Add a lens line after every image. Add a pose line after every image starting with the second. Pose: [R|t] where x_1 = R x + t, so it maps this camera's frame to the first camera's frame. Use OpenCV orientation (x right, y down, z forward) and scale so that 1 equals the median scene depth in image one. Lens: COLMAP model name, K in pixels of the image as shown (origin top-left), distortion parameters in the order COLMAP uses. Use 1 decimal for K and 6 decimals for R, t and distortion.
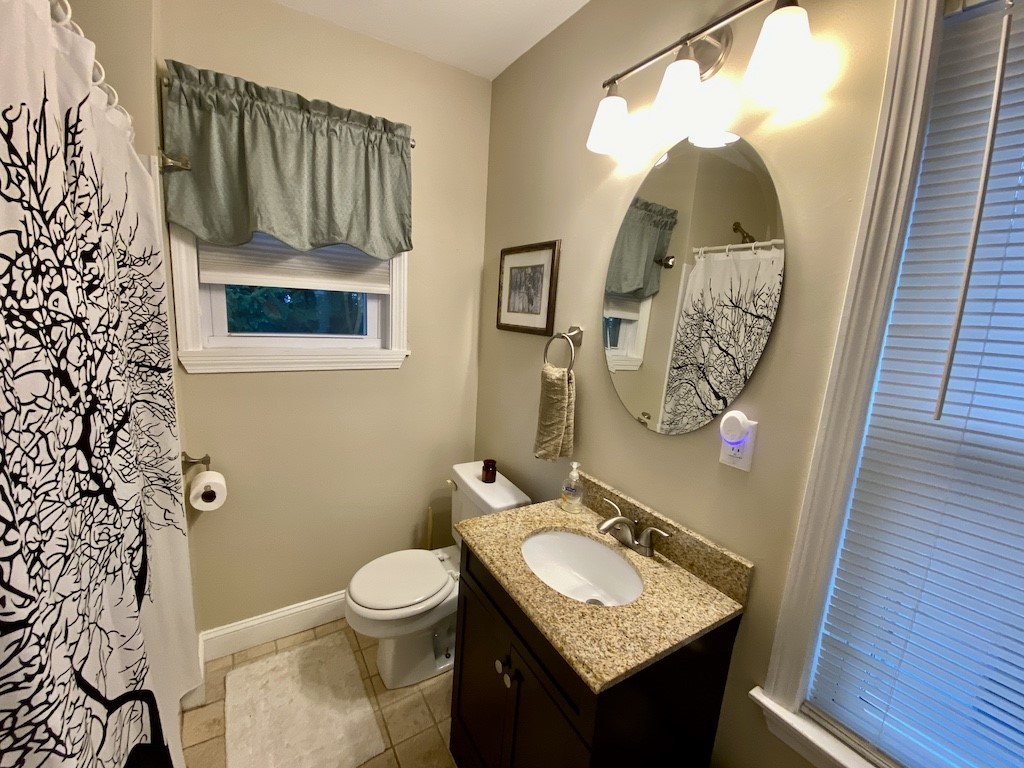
lens RADIAL K [[410.3, 0, 508.2], [0, 410.3, 383.7], [0, 0, 1]] dist [0.017663, -0.019585]
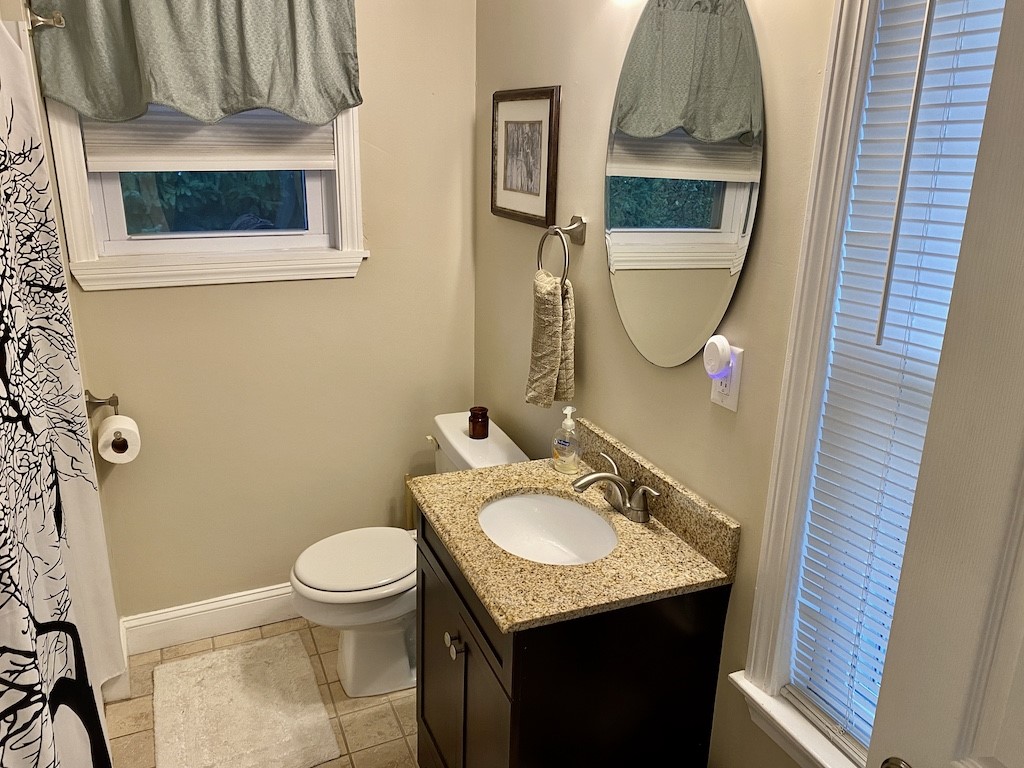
lens RADIAL K [[776.2, 0, 508.2], [0, 776.2, 376.0], [0, 0, 1]] dist [0.015300, 0.000690]
pose [[0.987713, 0.002110, -0.156263, 0.260812], [0.015996, 0.993292, 0.114519, -0.022624], [0.155456, -0.115612, 0.981054, -0.361040]]
